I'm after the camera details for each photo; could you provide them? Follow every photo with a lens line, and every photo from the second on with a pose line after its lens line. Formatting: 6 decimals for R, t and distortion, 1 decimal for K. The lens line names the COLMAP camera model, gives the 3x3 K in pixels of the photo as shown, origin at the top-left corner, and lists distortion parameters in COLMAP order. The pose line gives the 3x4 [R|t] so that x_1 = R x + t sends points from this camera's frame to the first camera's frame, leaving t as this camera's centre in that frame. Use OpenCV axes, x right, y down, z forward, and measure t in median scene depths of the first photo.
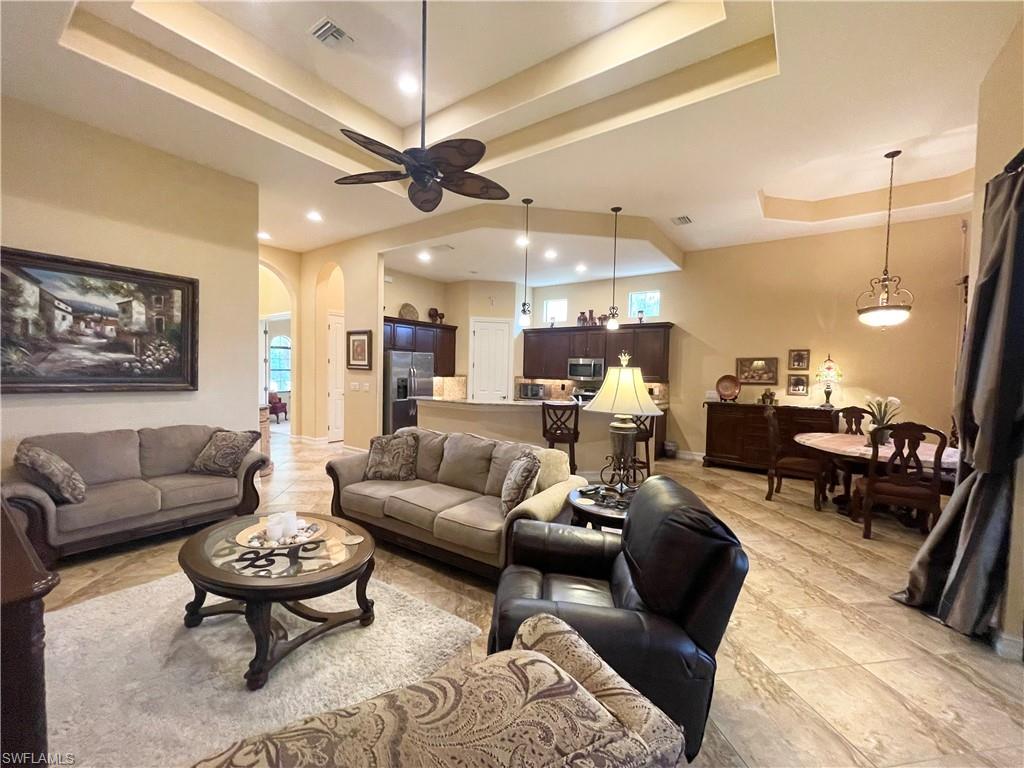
lens RADIAL K [[414.6, 0, 516.7], [0, 414.6, 383.8], [0, 0, 1]] dist [0.002390, -0.001340]
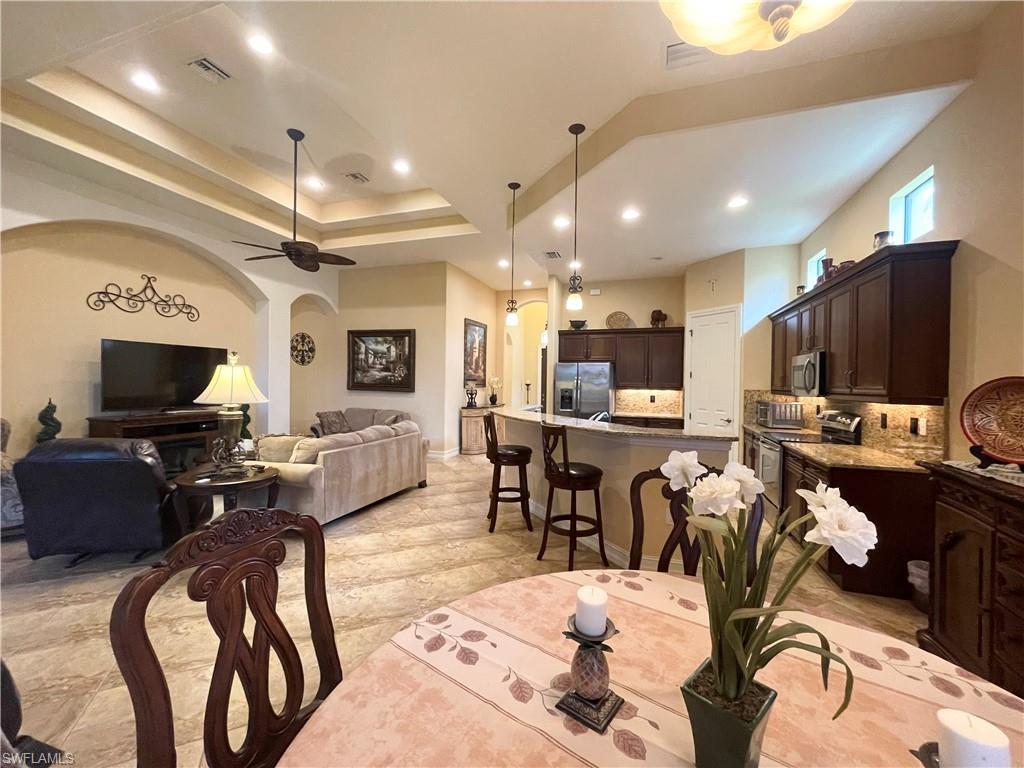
lens RADIAL K [[414.6, 0, 508.1], [0, 414.6, 384.9], [0, 0, 1]] dist [0.002390, -0.001340]
pose [[0.275695, -0.008723, -0.961206, 0.690564], [-0.040733, 0.998955, -0.020748, 0.003788], [0.960382, 0.044873, 0.275052, 0.604992]]
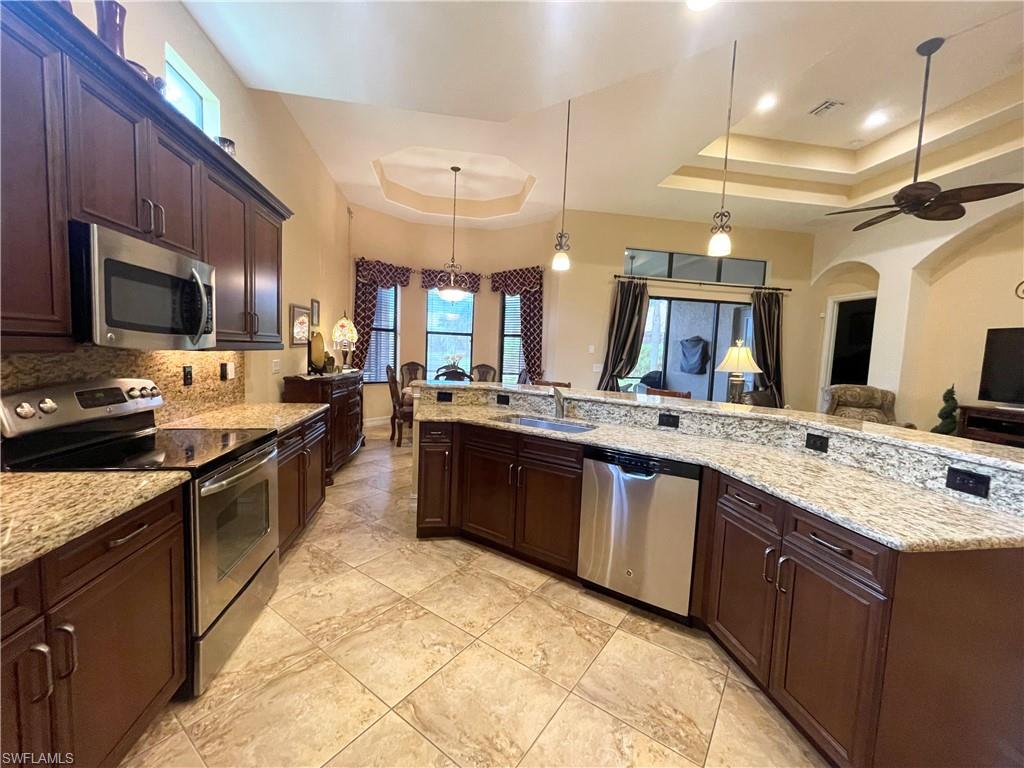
lens RADIAL K [[414.6, 0, 513.2], [0, 414.6, 387.4], [0, 0, 1]] dist [0.002390, -0.001340]
pose [[-0.697922, -0.109142, 0.707809, -0.151862], [-0.029601, 0.991871, 0.123756, -0.025739], [-0.715562, 0.065420, -0.695479, 1.247437]]
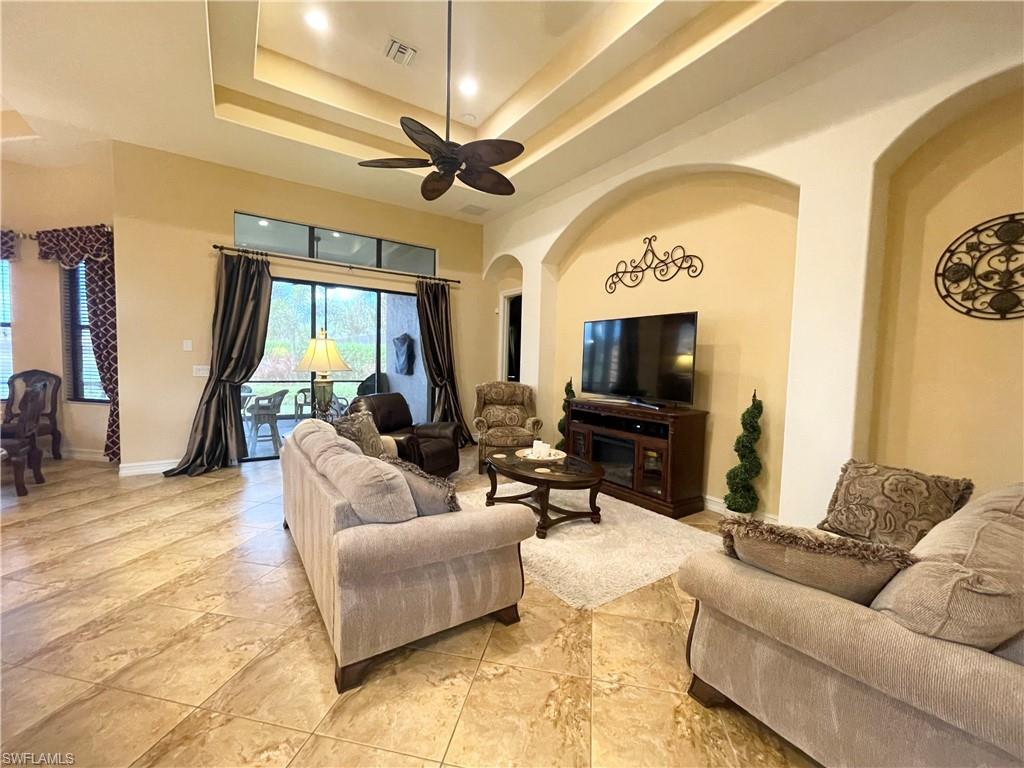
lens RADIAL K [[414.6, 0, 511.6], [0, 414.6, 387.3], [0, 0, 1]] dist [0.002390, -0.001340]
pose [[-0.931078, -0.066697, 0.358671, -0.359801], [-0.031555, 0.994185, 0.102961, -0.018391], [-0.363452, 0.084546, -0.927769, 0.874236]]
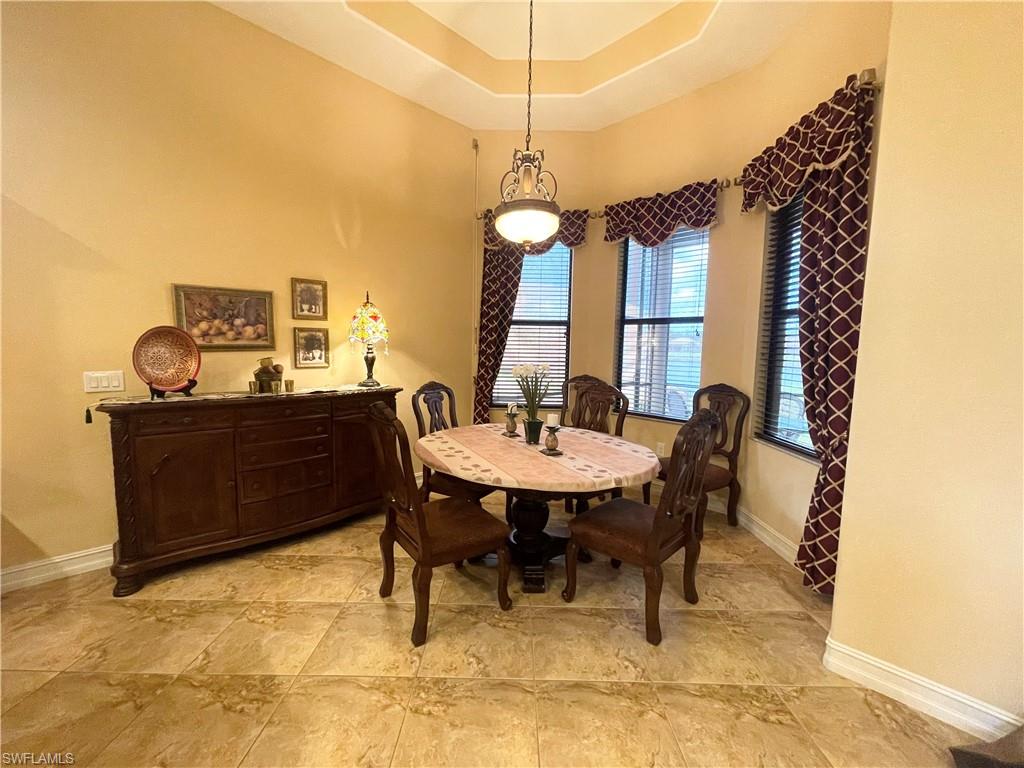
lens RADIAL K [[414.6, 0, 508.8], [0, 414.6, 381.7], [0, 0, 1]] dist [0.002390, -0.001340]
pose [[0.193420, -0.103379, 0.975654, 0.201526], [0.019783, 0.994642, 0.101469, -0.003545], [-0.980917, -0.000324, 0.194429, 0.631878]]
